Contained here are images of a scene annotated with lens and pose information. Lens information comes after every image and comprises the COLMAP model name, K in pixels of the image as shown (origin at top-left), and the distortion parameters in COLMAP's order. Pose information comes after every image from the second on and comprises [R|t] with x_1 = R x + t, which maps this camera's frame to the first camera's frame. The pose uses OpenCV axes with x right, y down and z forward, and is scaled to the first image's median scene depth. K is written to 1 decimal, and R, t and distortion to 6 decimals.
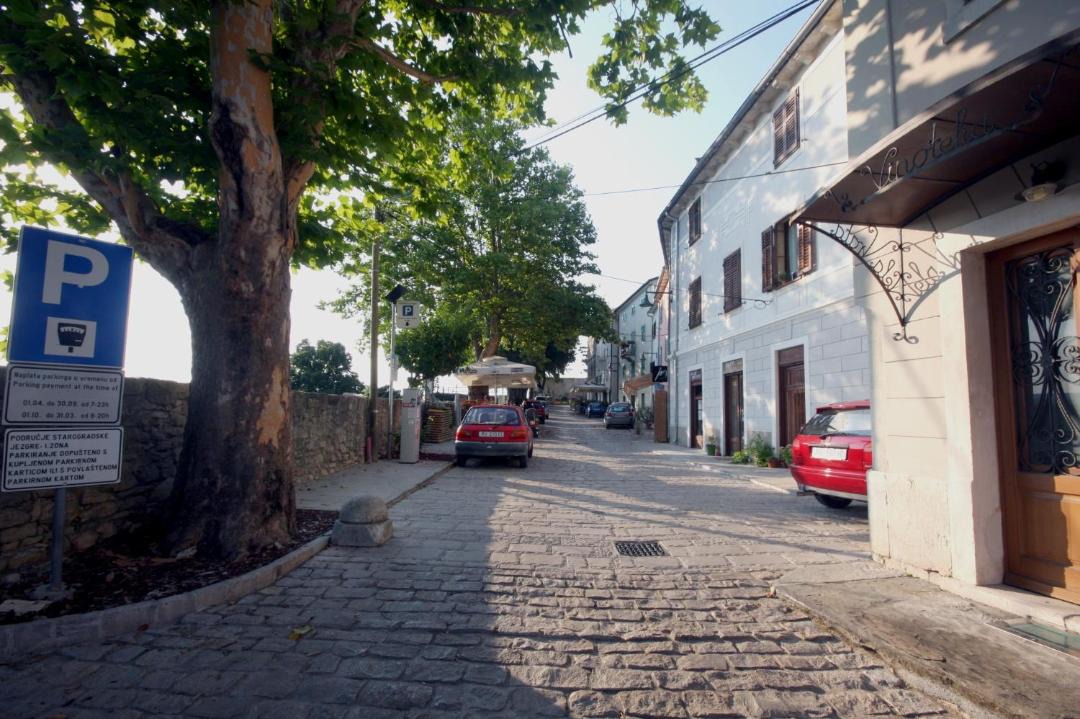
lens RADIAL K [[600.2, 0, 540.0], [0, 600.2, 359.5], [0, 0, 1]] dist [0.000059, -0.000002]
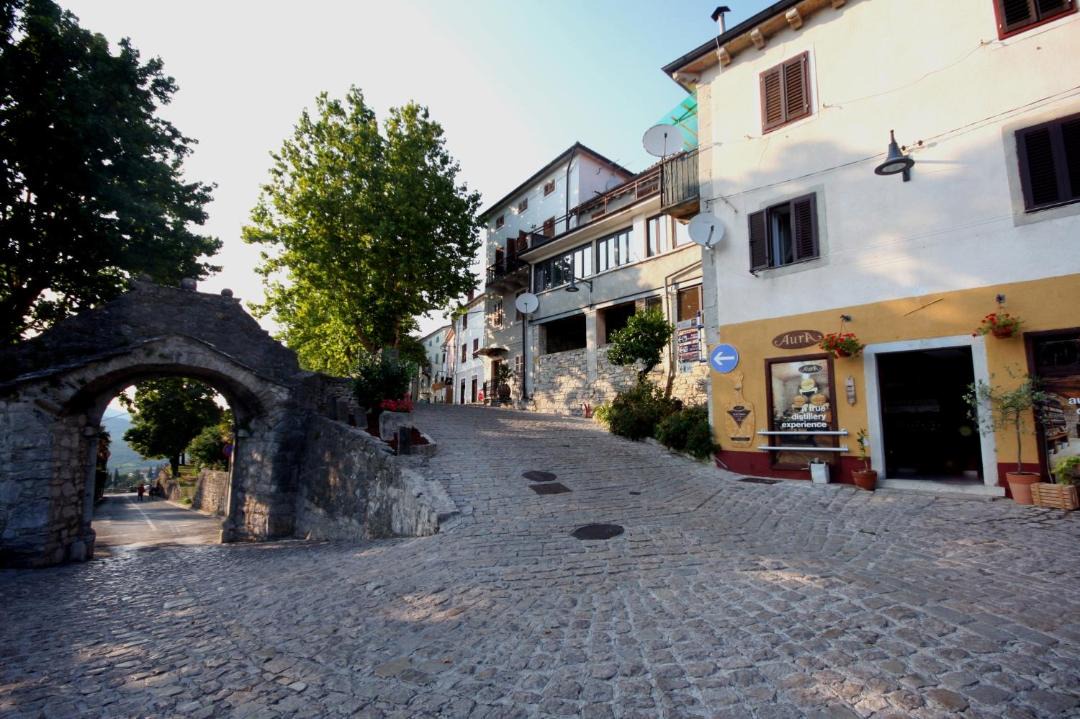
lens RADIAL K [[600.2, 0, 540.0], [0, 600.2, 359.5], [0, 0, 1]] dist [0.000059, -0.000002]
pose [[0.935685, 0.035167, 0.351080, -0.279699], [-0.024976, 0.999126, -0.033516, 0.008975], [-0.351951, 0.022592, 0.935746, -1.255266]]
